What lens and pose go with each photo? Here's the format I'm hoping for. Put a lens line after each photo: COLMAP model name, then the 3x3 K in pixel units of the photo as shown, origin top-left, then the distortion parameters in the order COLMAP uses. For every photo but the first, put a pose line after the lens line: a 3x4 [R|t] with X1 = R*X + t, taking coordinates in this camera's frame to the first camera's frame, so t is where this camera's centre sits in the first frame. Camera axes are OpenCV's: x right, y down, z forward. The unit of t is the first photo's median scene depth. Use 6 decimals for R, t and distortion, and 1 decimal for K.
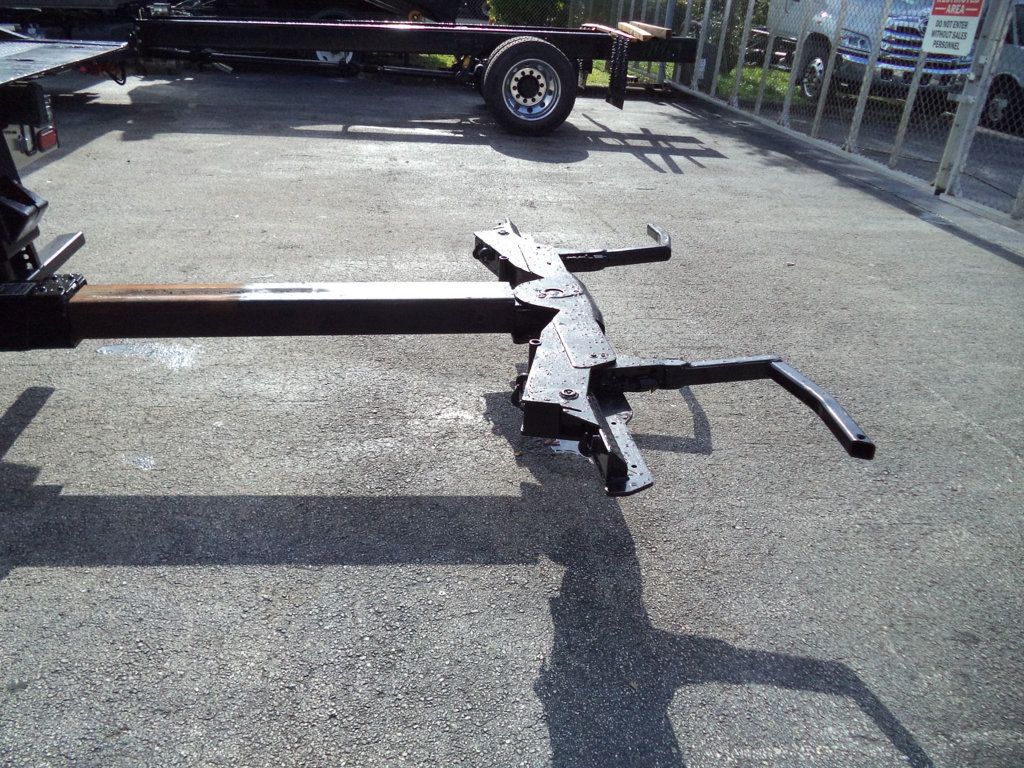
lens RADIAL K [[834.0, 0, 522.8], [0, 834.0, 363.0], [0, 0, 1]] dist [-0.013244, -0.012308]
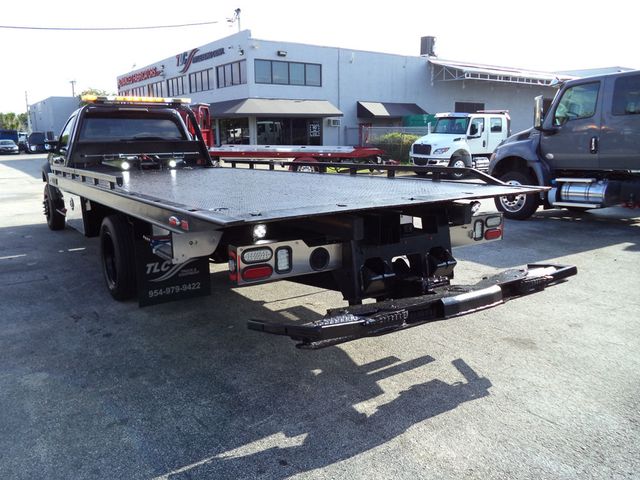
lens RADIAL K [[521.2, 0, 321.4], [0, 521.2, 229.8], [0, 0, 1]] dist [-0.013244, -0.012308]
pose [[0.443582, 0.080116, -0.892646, 0.255685], [-0.338221, 0.937315, -0.083947, -0.040733], [0.829965, 0.339149, 0.442873, 0.119917]]
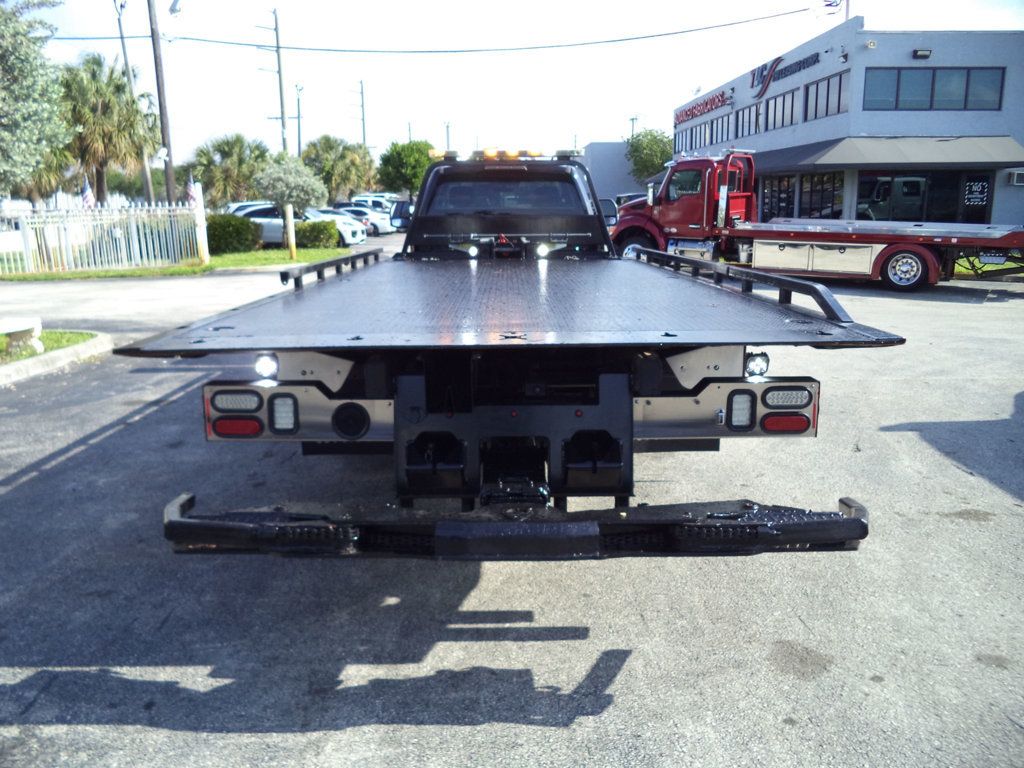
lens RADIAL K [[834.0, 0, 517.6], [0, 834.0, 368.9], [0, 0, 1]] dist [-0.013244, -0.012308]
pose [[-0.123463, 0.118707, -0.985224, 0.300127], [-0.418332, 0.894065, 0.160146, -0.284579], [0.899864, 0.431922, -0.060725, 0.618251]]
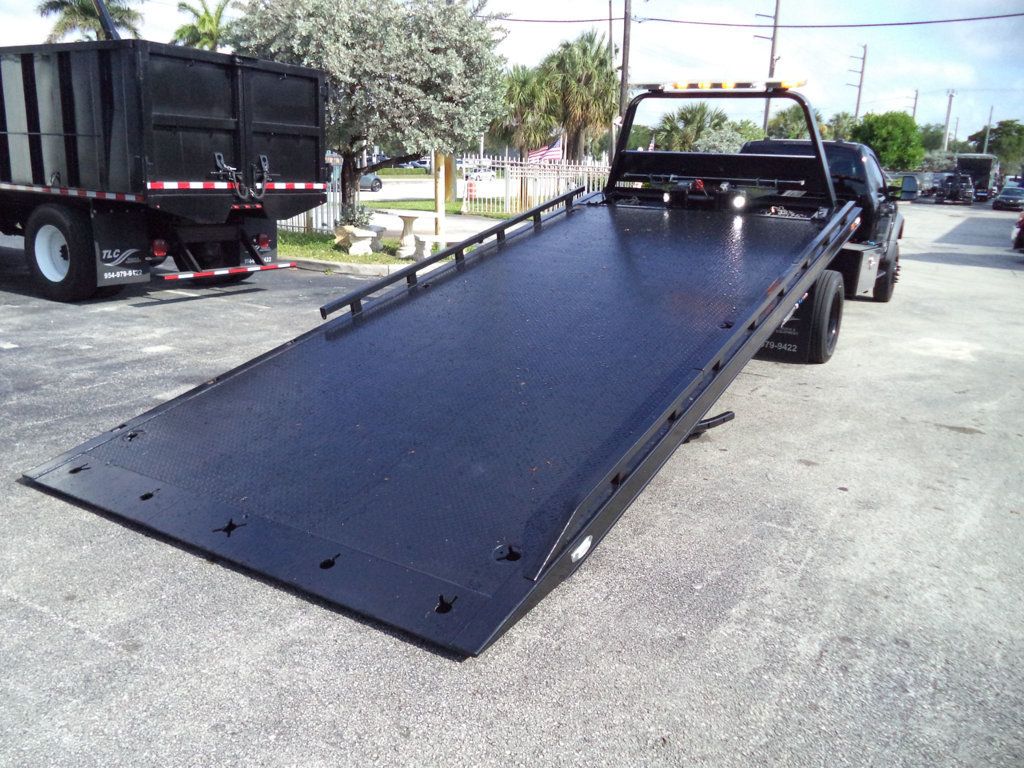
lens RADIAL K [[834.0, 0, 519.0], [0, 834.0, 385.7], [0, 0, 1]] dist [-0.013244, -0.012308]
pose [[-0.624083, 0.101268, -0.774768, 0.718702], [-0.408069, 0.803354, 0.433708, -0.543048], [0.666334, 0.586828, -0.460035, 1.250030]]
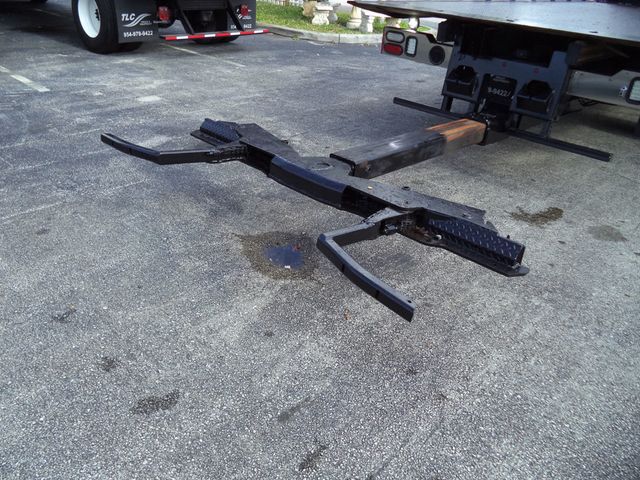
lens RADIAL K [[521.2, 0, 324.6], [0, 521.2, 240.6], [0, 0, 1]] dist [-0.013244, -0.012308]
pose [[-0.760887, 0.203361, -0.616194, 0.422256], [-0.376903, 0.634493, 0.674806, -0.417090], [0.528200, 0.745697, -0.406130, 1.000592]]
